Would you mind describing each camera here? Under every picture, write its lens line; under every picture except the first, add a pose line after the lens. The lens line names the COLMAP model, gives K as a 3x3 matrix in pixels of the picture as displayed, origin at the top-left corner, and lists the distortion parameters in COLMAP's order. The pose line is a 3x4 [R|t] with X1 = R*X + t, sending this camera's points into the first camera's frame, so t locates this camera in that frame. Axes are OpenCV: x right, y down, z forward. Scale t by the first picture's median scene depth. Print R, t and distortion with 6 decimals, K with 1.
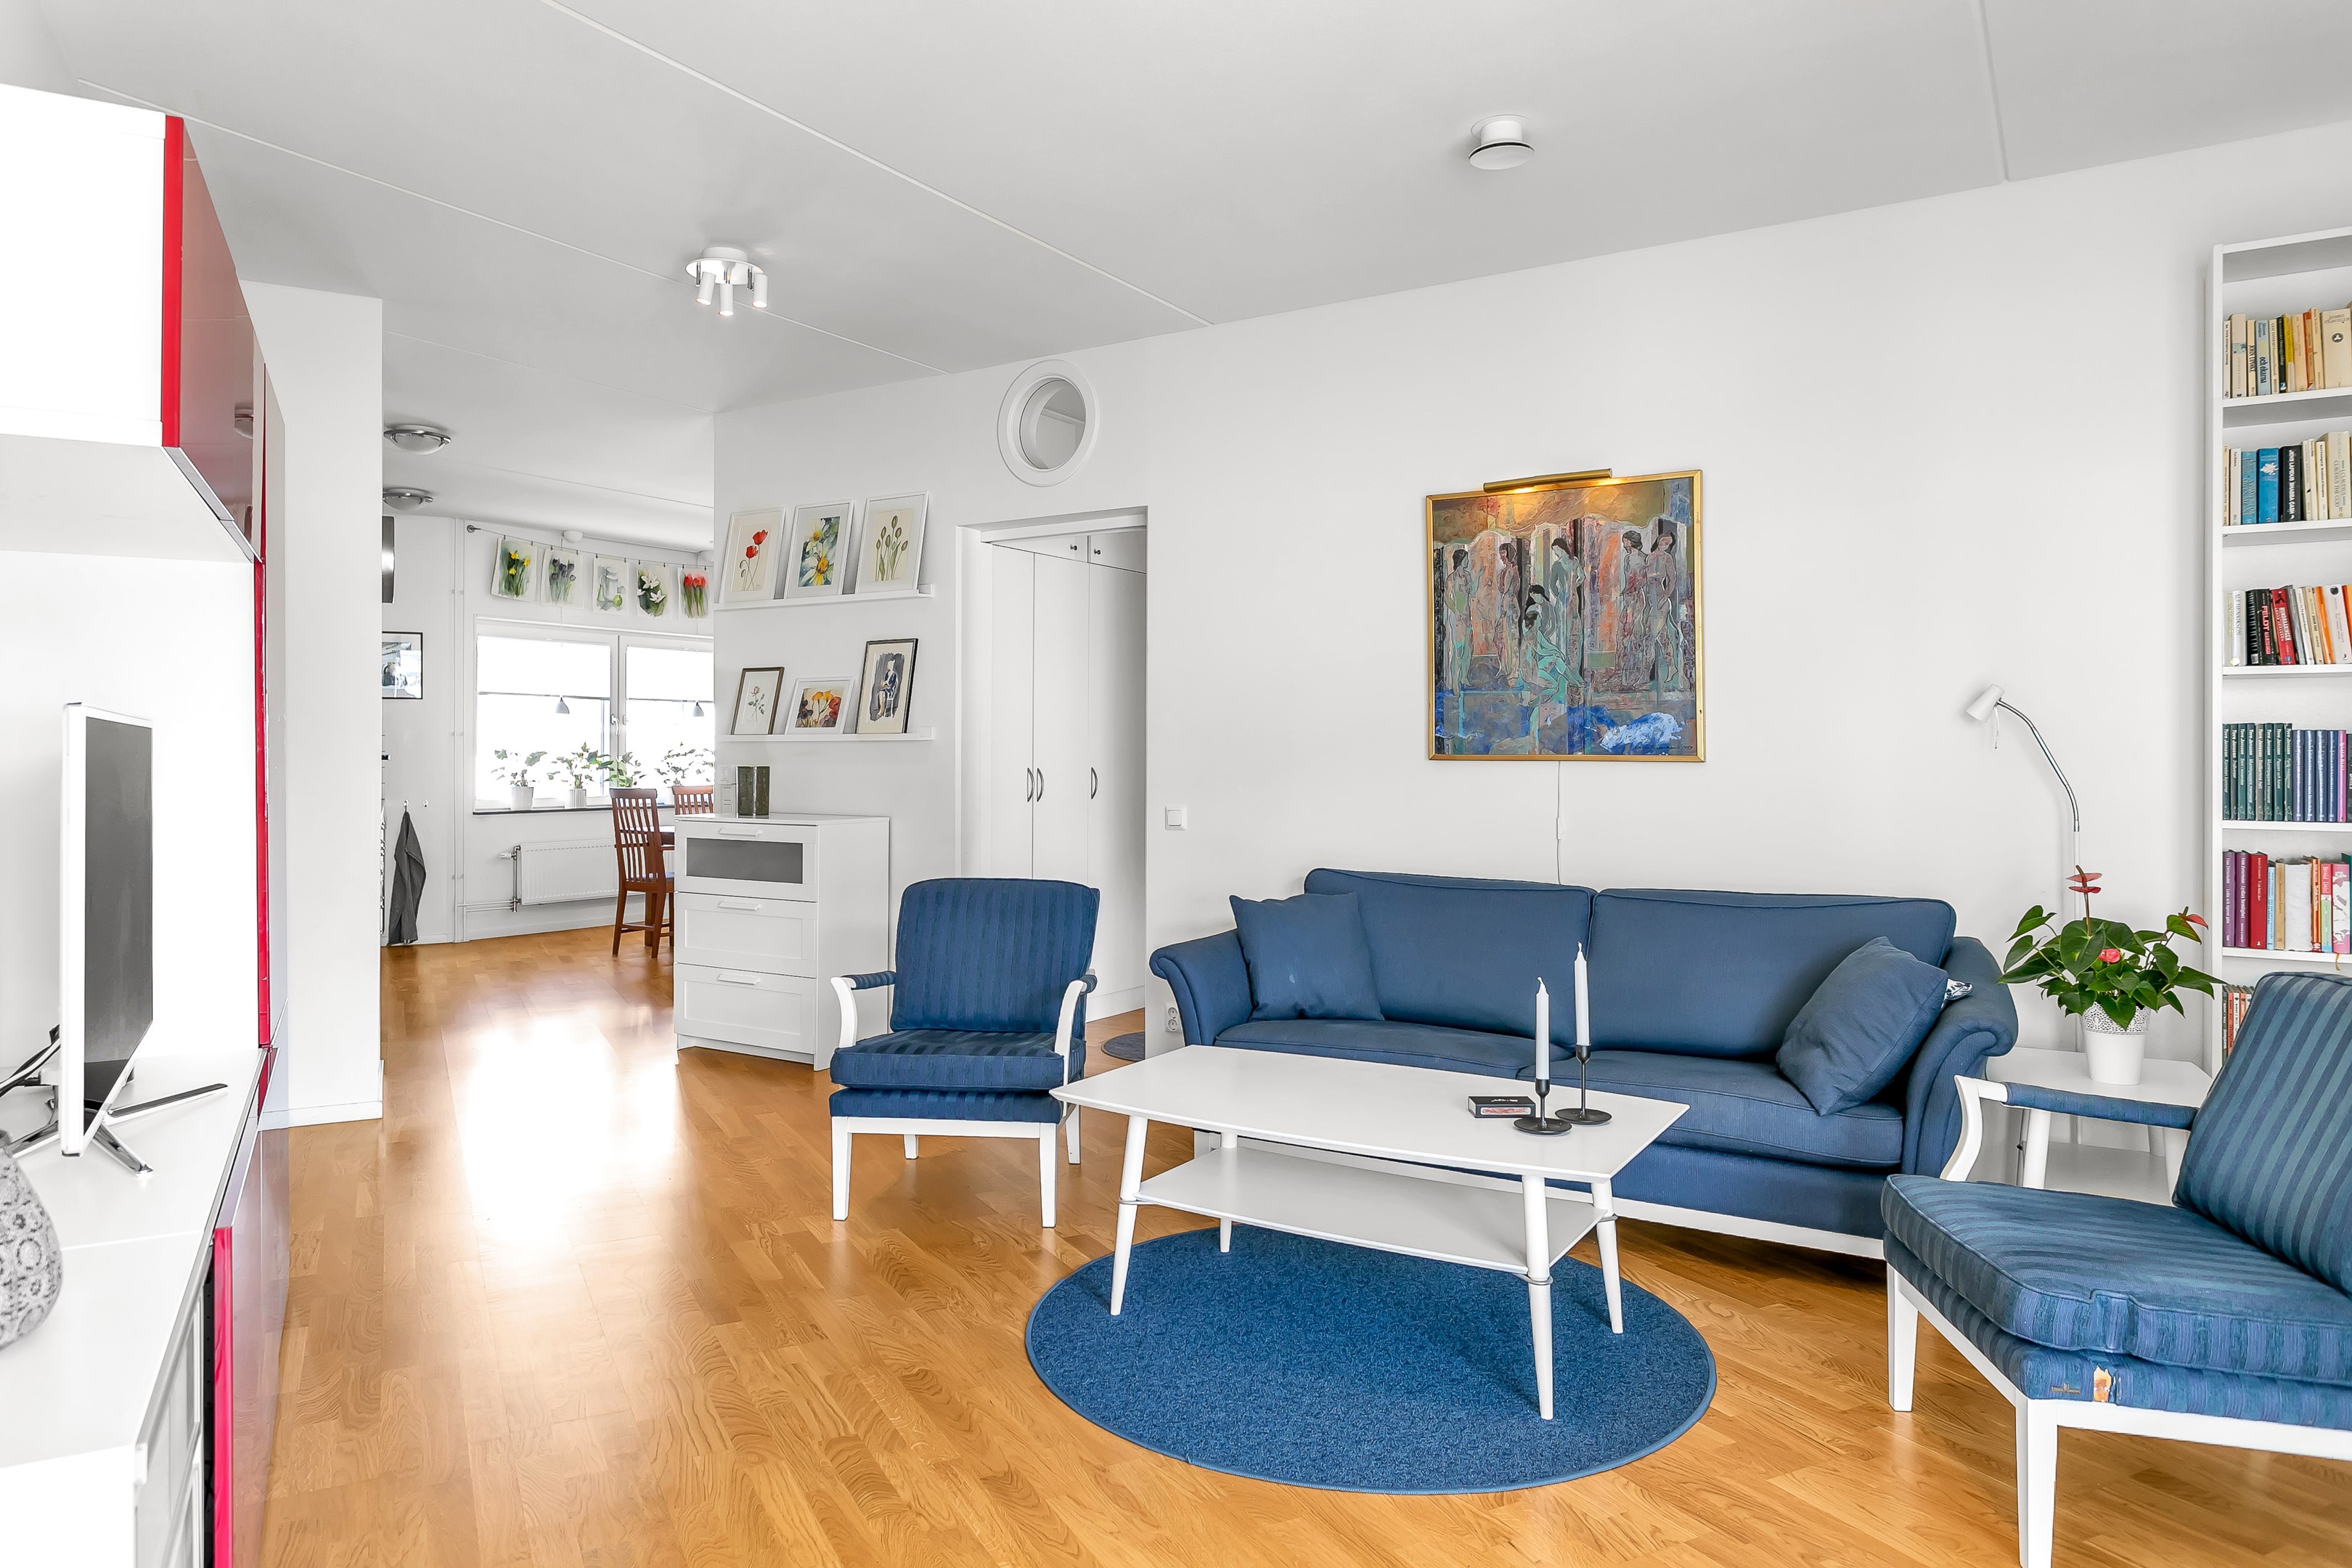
lens RADIAL K [[1508.0, 0, 1171.1], [0, 1508.0, 749.8], [0, 0, 1]] dist [-0.003575, 0.013977]
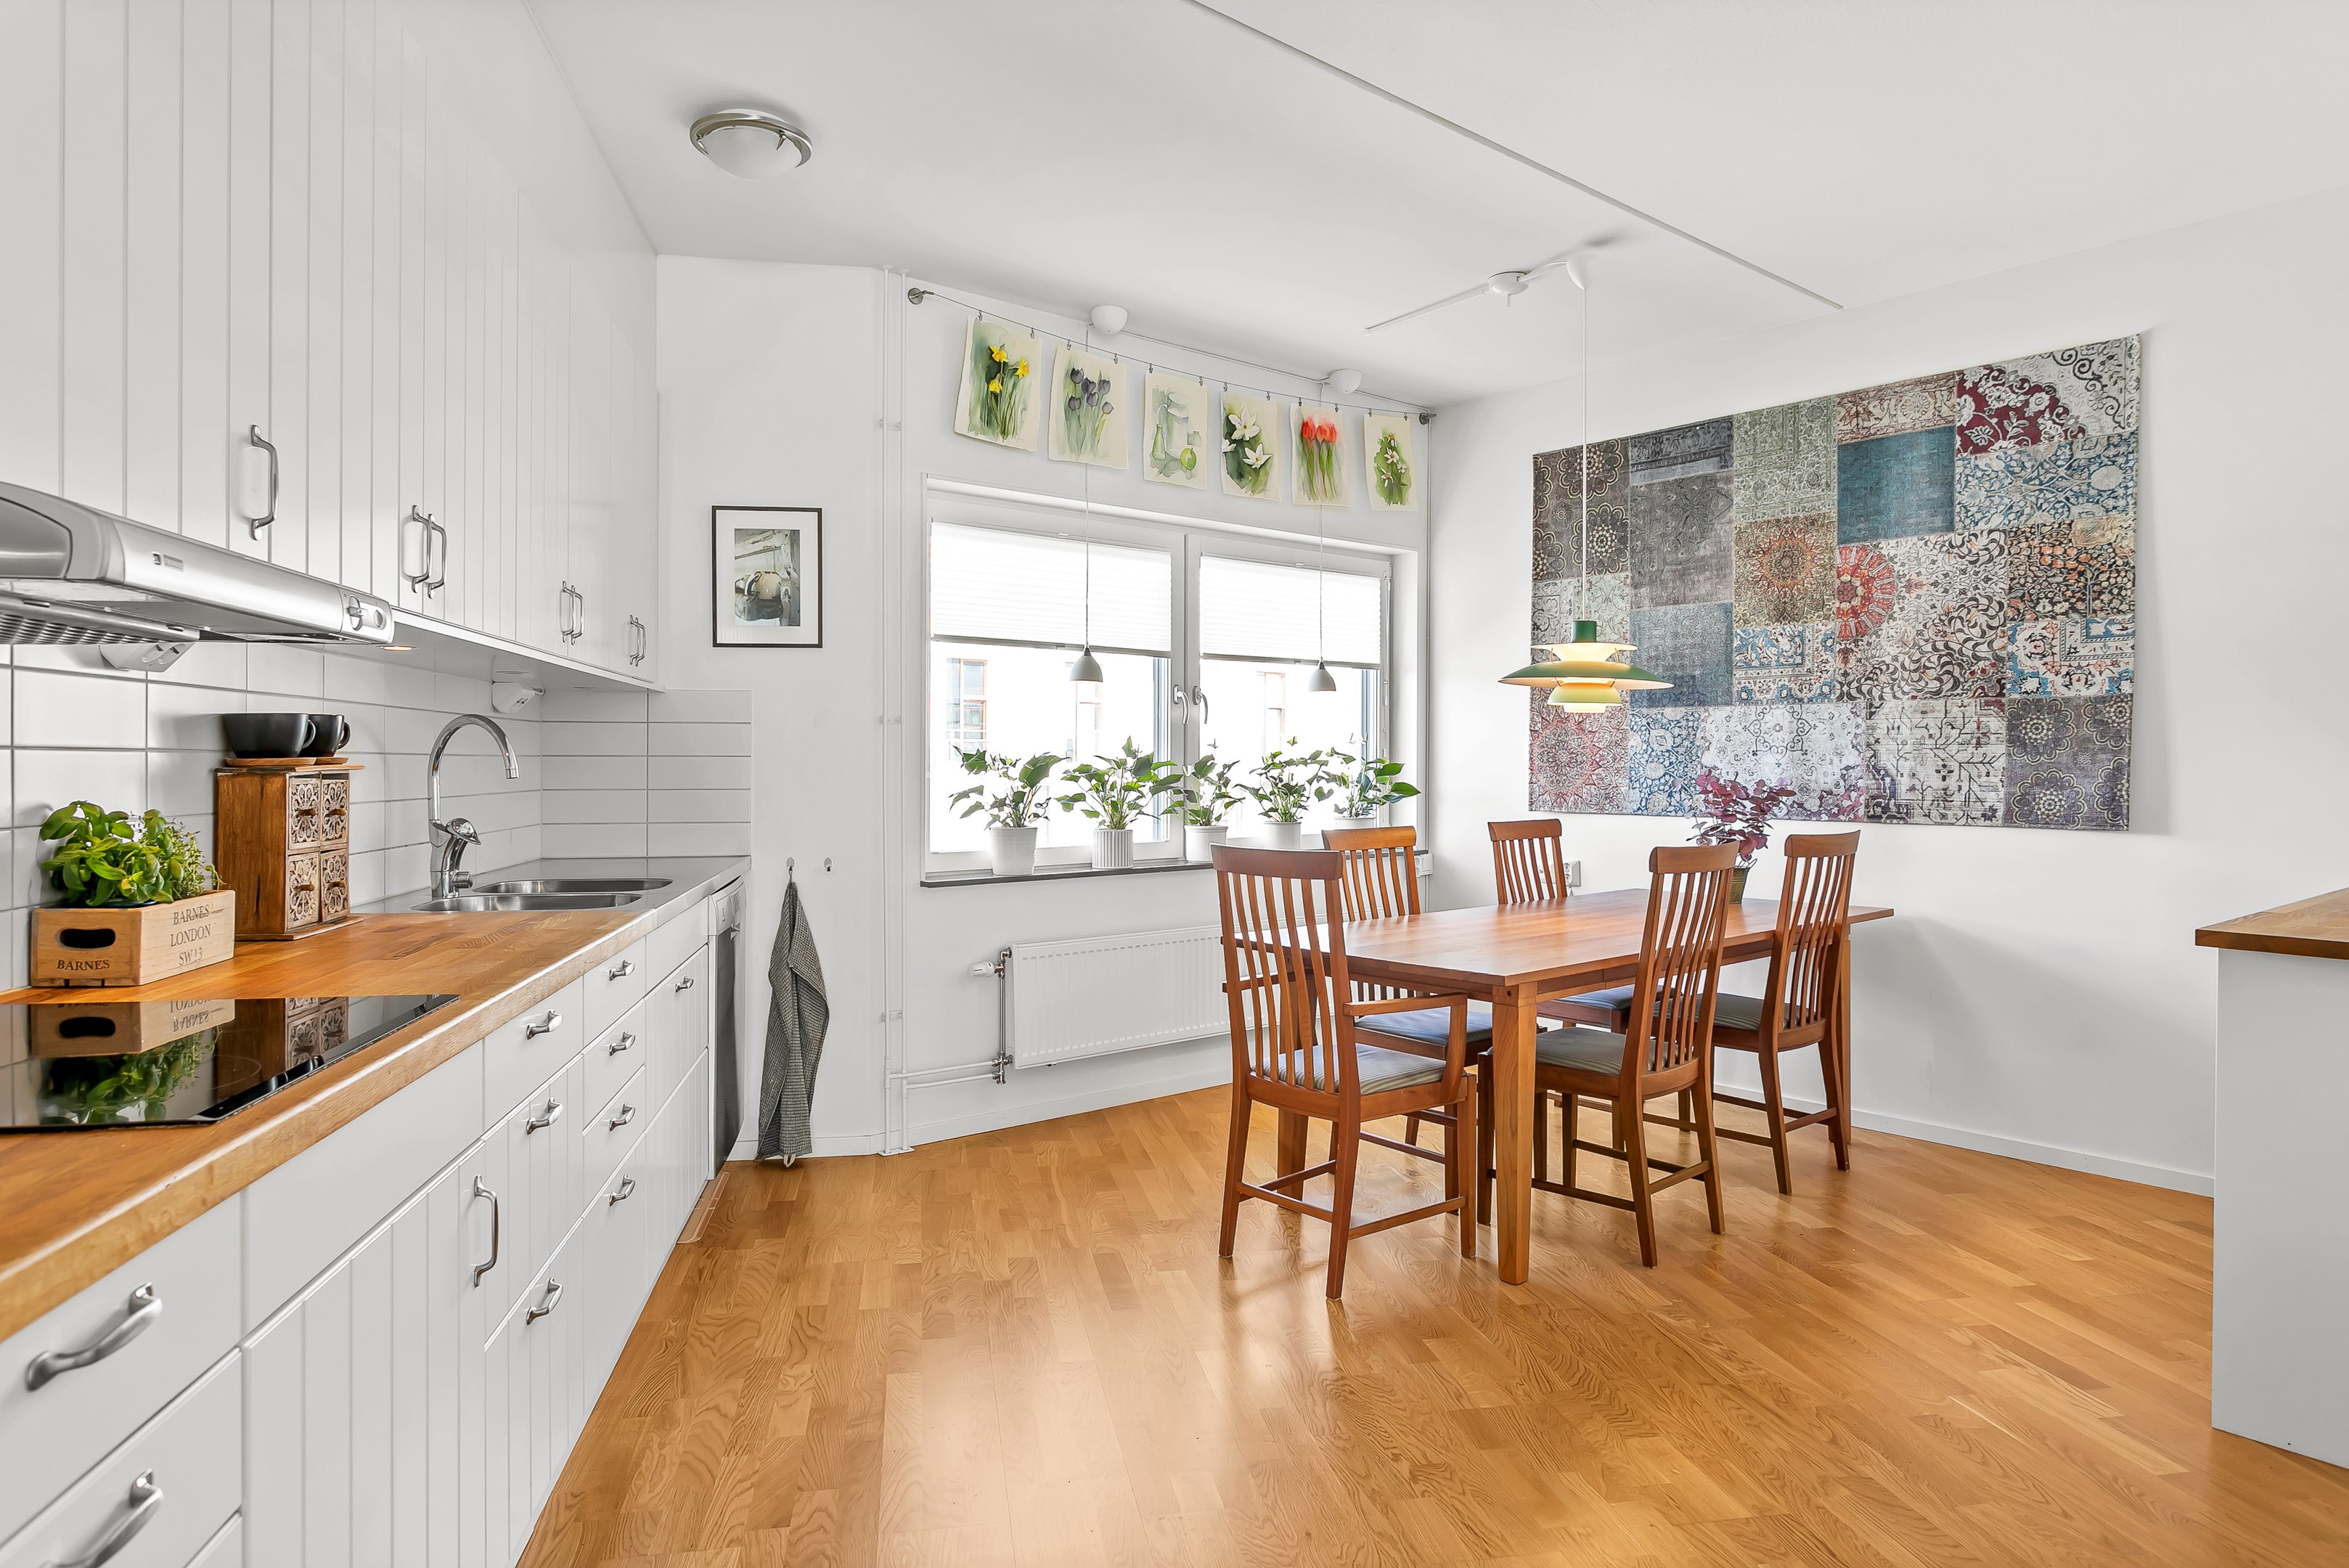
lens RADIAL K [[1375.3, 0, 1165.0], [0, 1375.3, 764.6], [0, 0, 1]] dist [0.003509, -0.001264]
pose [[0.955436, 0.000796, -0.295196, -0.406894], [0.000915, 0.999984, 0.005659, 0.001979], [0.295196, -0.005677, 0.955420, 0.949443]]
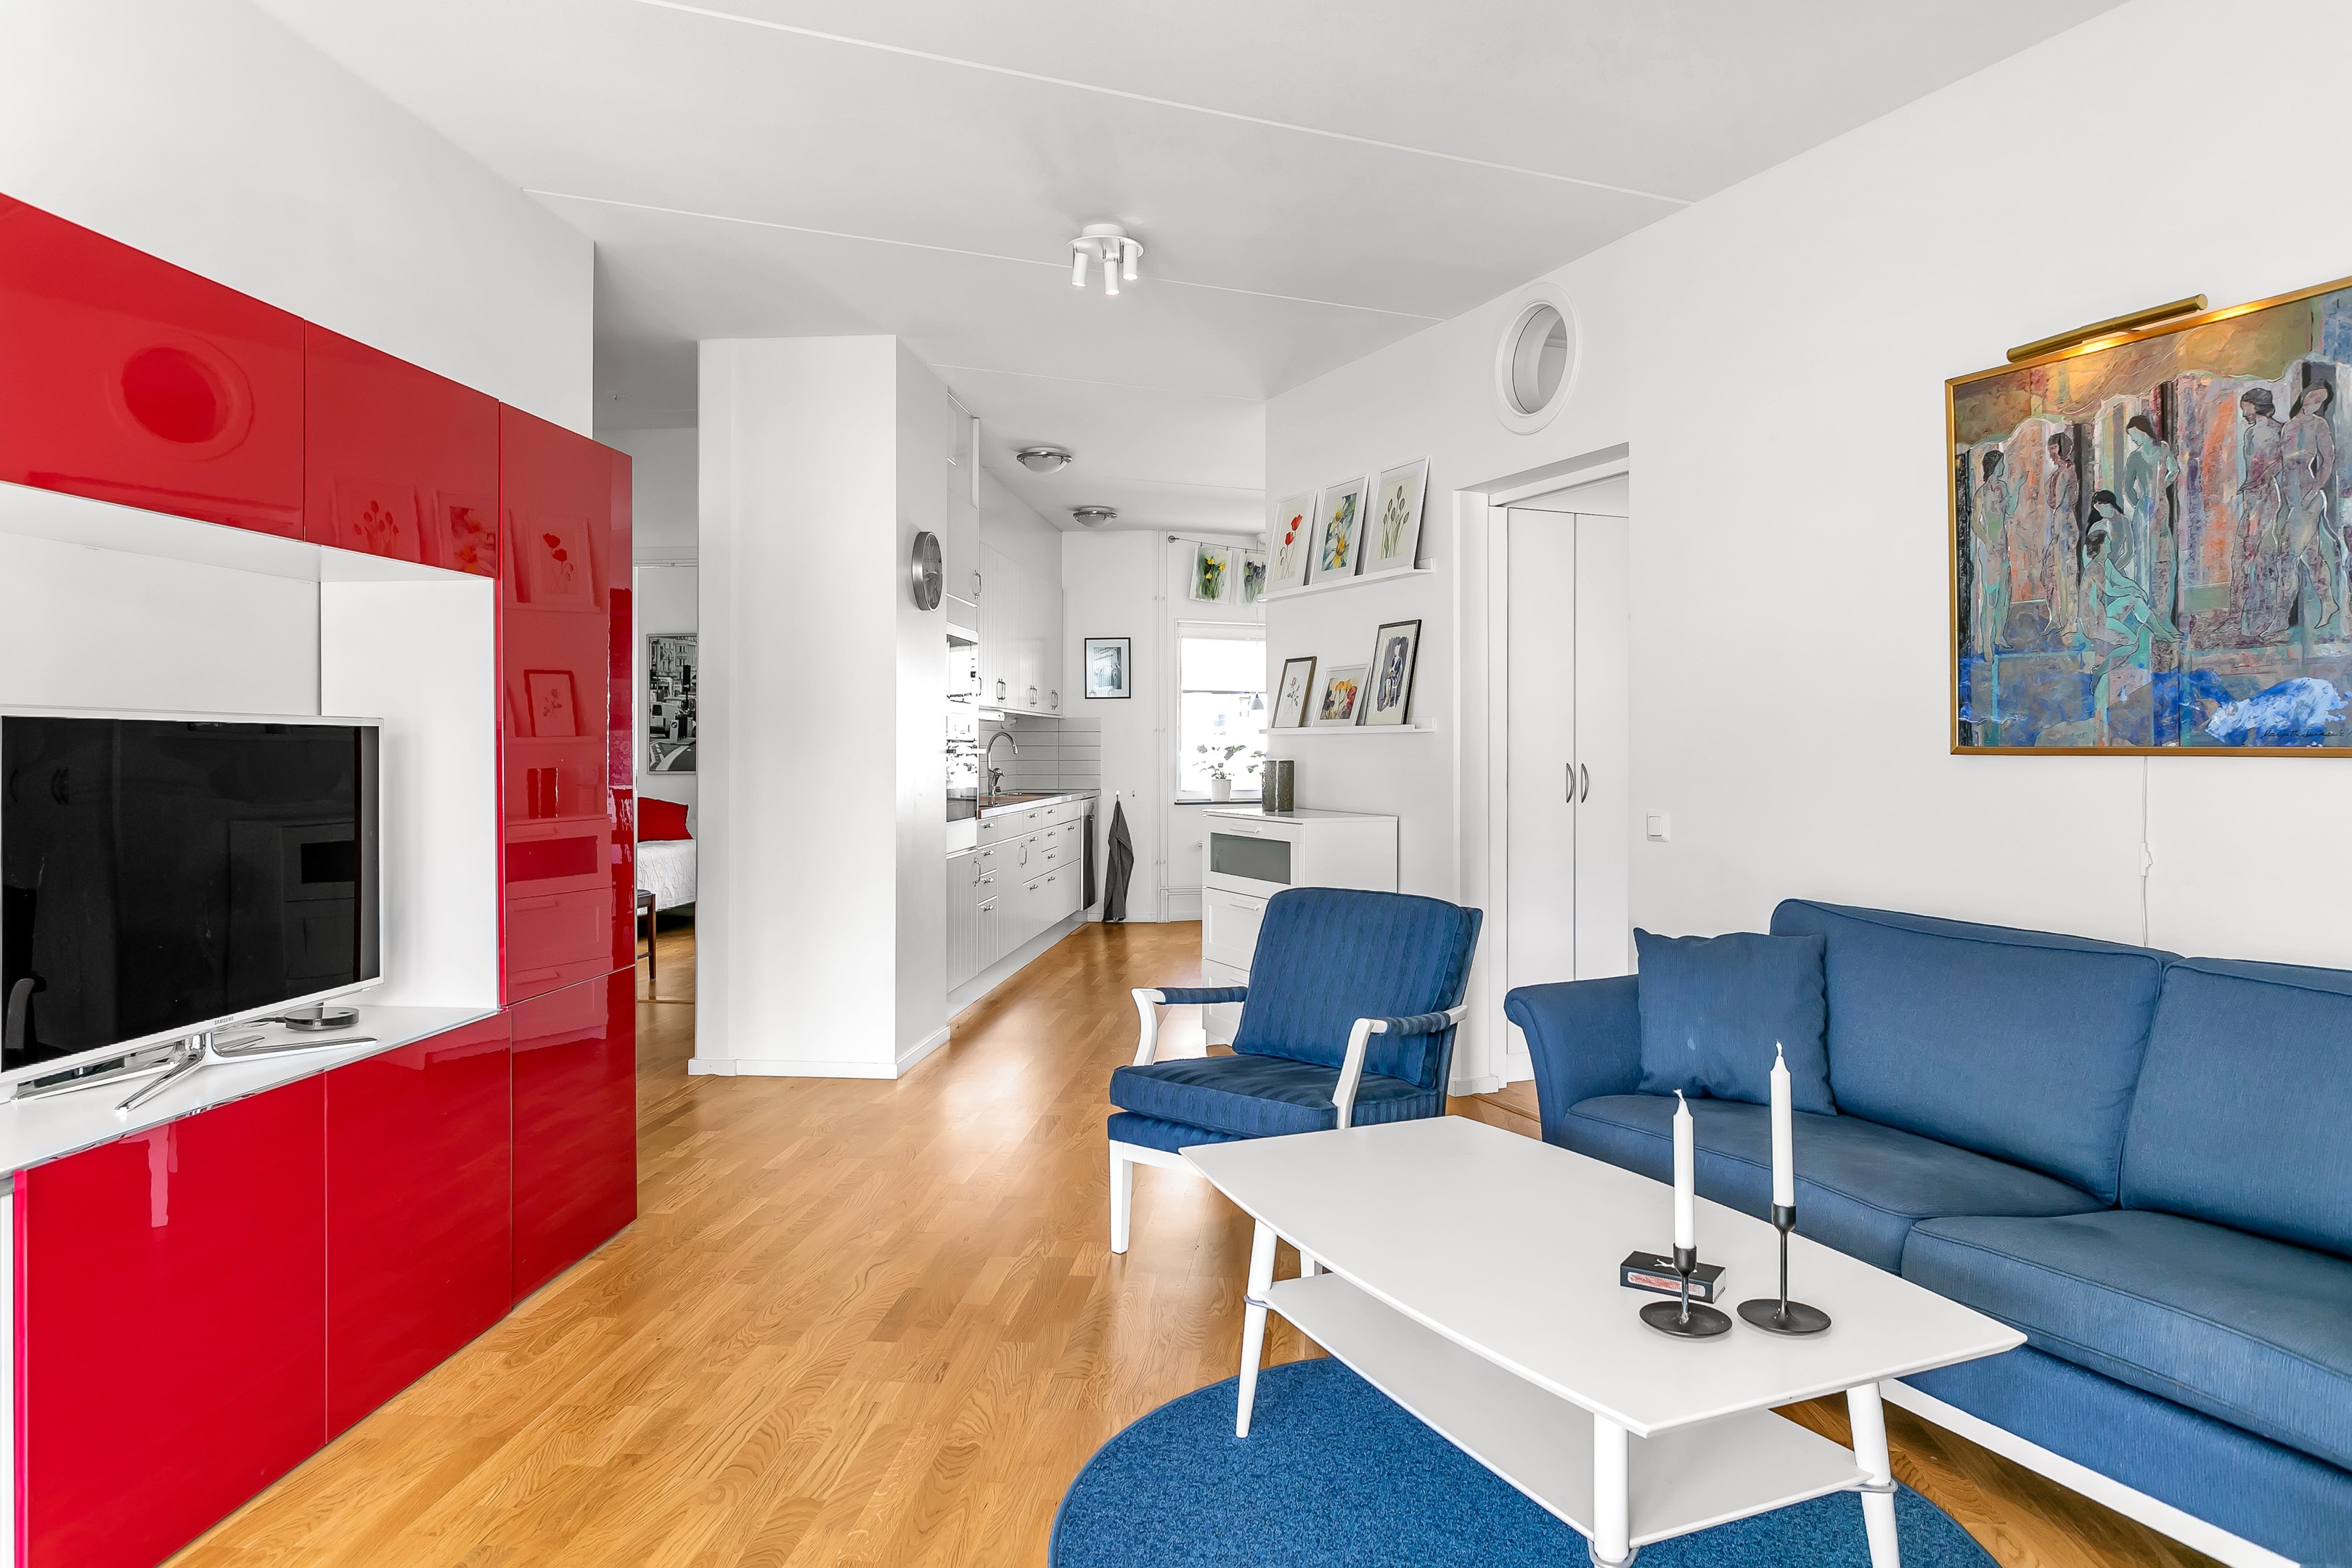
lens RADIAL K [[1508.0, 0, 1151.2], [0, 1508.0, 746.2], [0, 0, 1]] dist [-0.003575, 0.013977]
pose [[0.824306, -0.002612, -0.566139, 0.208694], [0.003495, 0.999994, 0.000476, 0.000987], [0.566134, -0.002371, 0.824310, 0.164451]]
